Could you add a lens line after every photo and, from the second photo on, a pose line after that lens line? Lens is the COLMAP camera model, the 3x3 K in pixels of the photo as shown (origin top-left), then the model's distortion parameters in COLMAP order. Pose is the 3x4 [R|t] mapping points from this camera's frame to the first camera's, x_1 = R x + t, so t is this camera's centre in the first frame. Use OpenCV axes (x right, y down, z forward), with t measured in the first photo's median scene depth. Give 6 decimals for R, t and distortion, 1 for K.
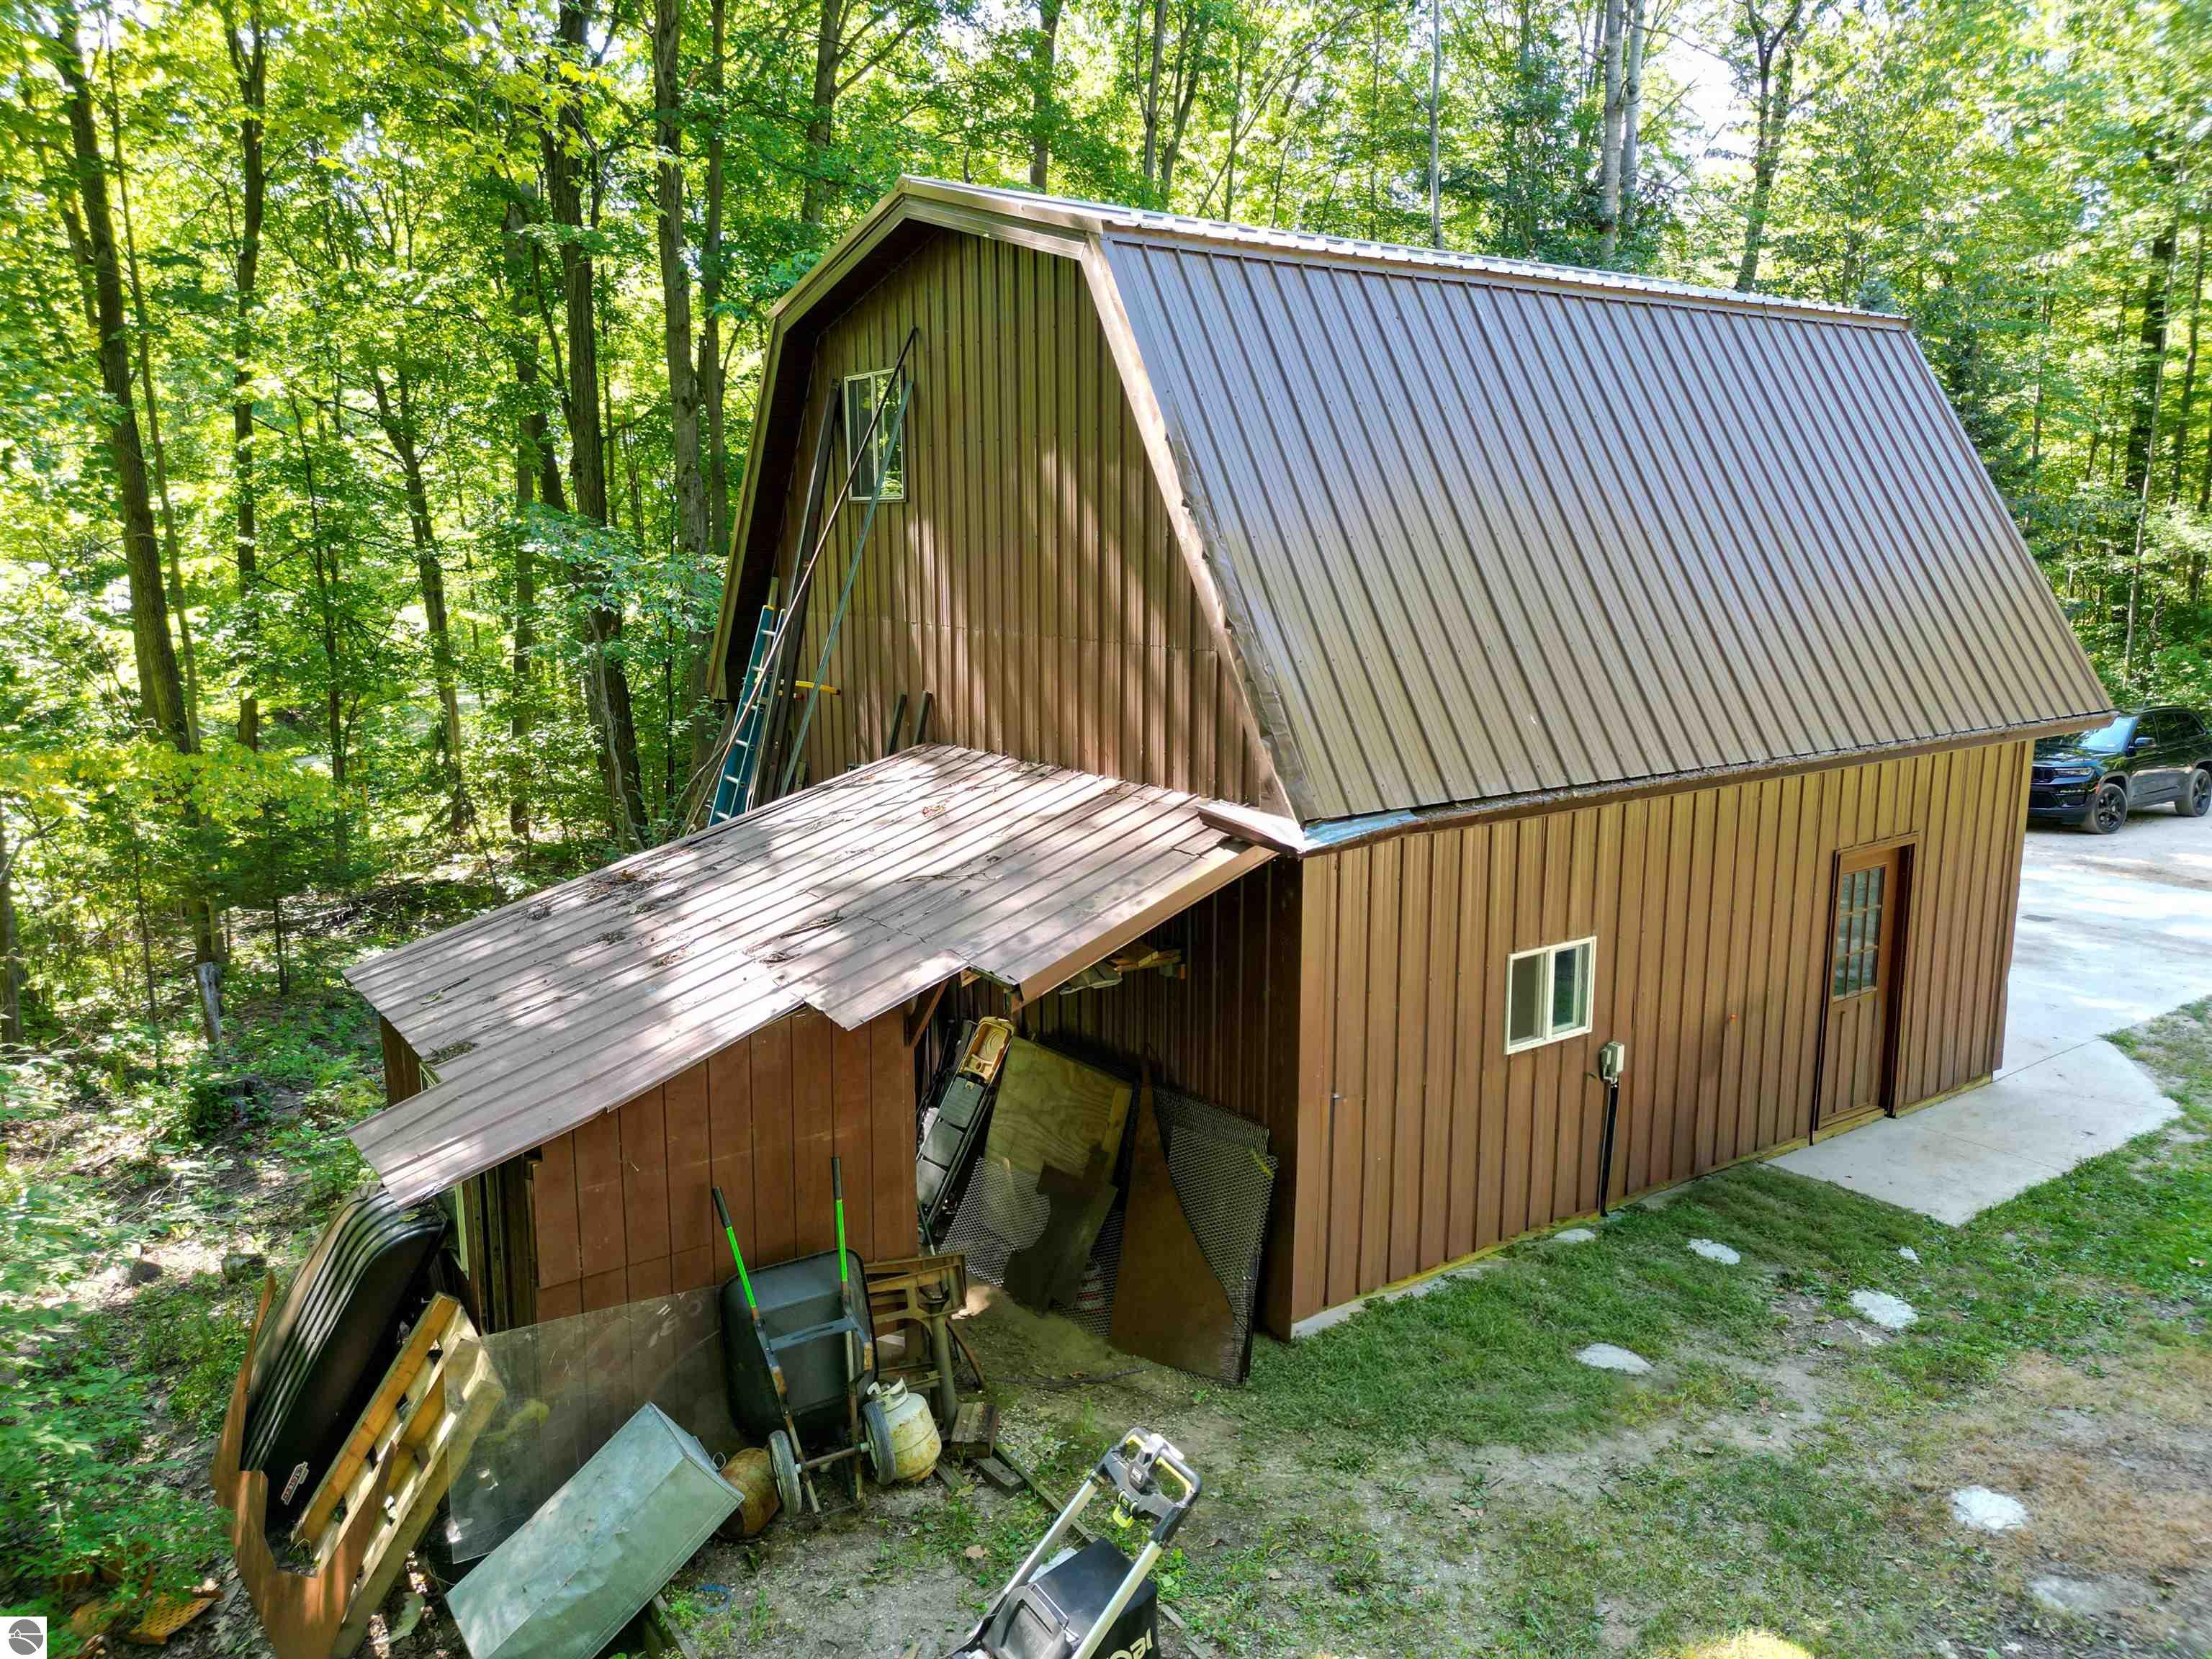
lens RADIAL K [[1539.4, 0, 1188.7], [0, 1539.4, 834.3], [0, 0, 1]] dist [0.058367, -0.055421]
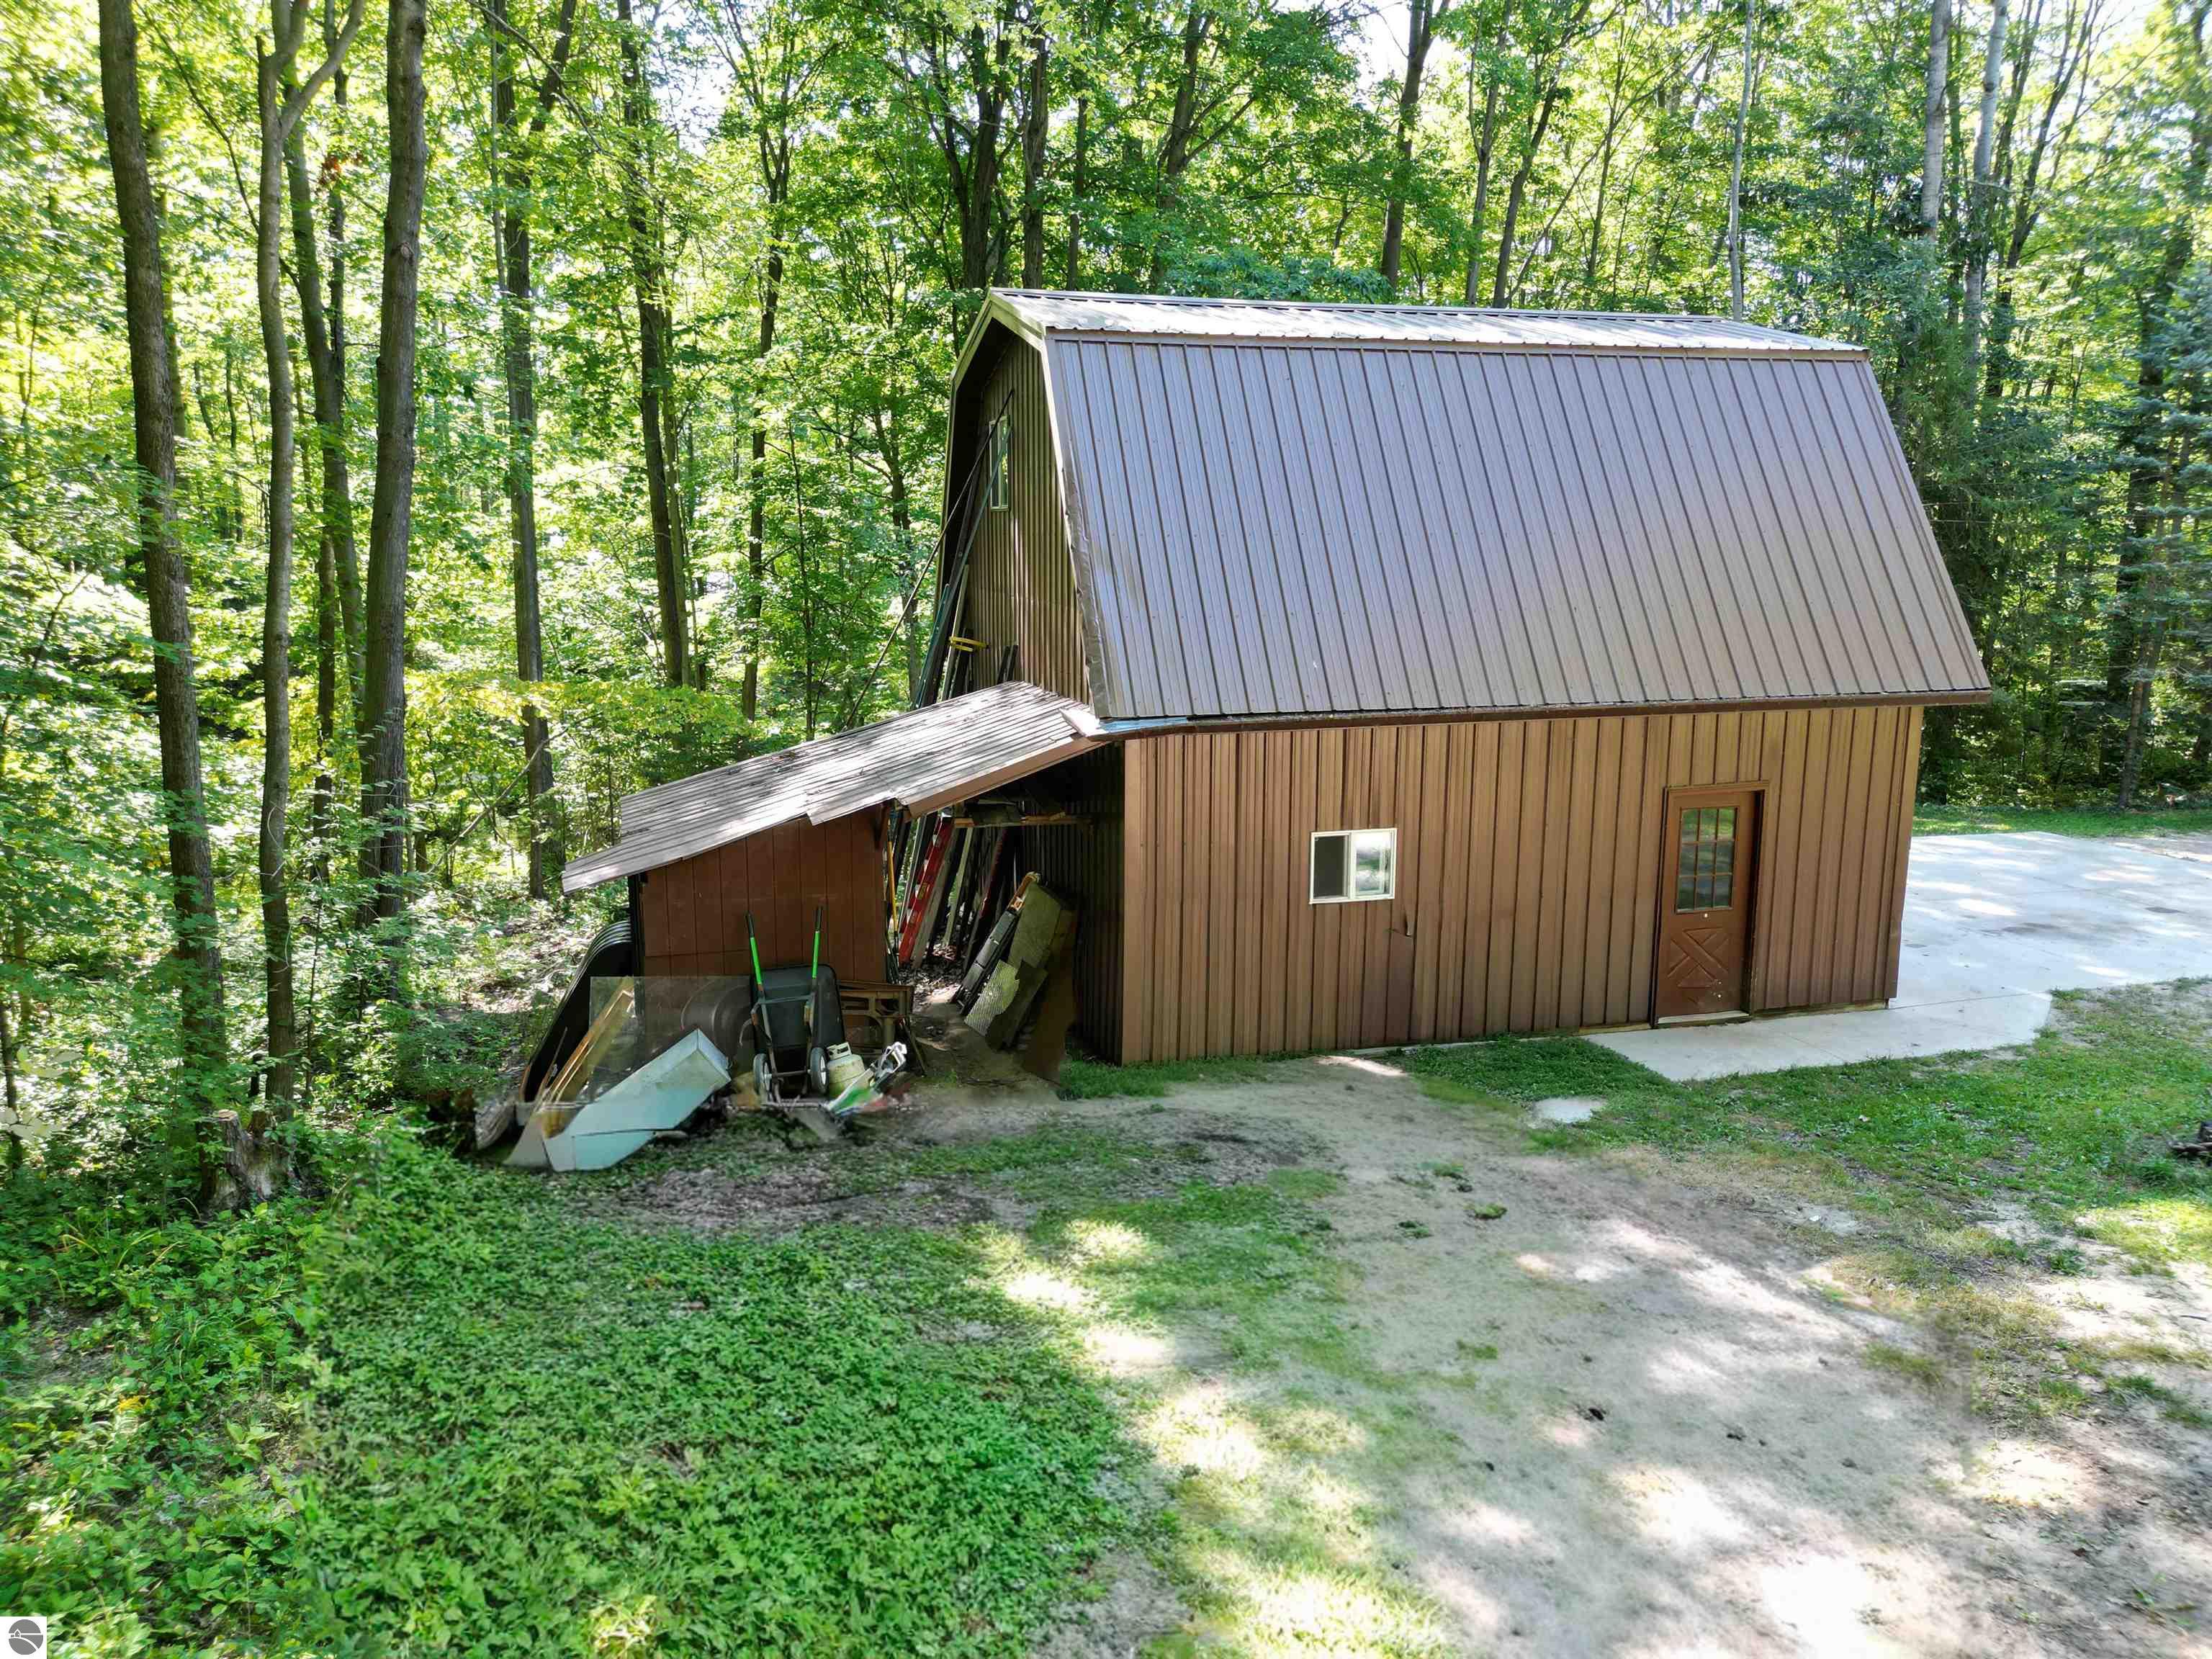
lens RADIAL K [[1539.4, 0, 1188.7], [0, 1539.4, 834.3], [0, 0, 1]] dist [0.058367, -0.055421]
pose [[0.950213, 0.061710, -0.305430, 0.417776], [-0.061687, 0.998048, 0.009738, 0.057236], [0.305435, 0.009588, 0.952165, -0.296173]]
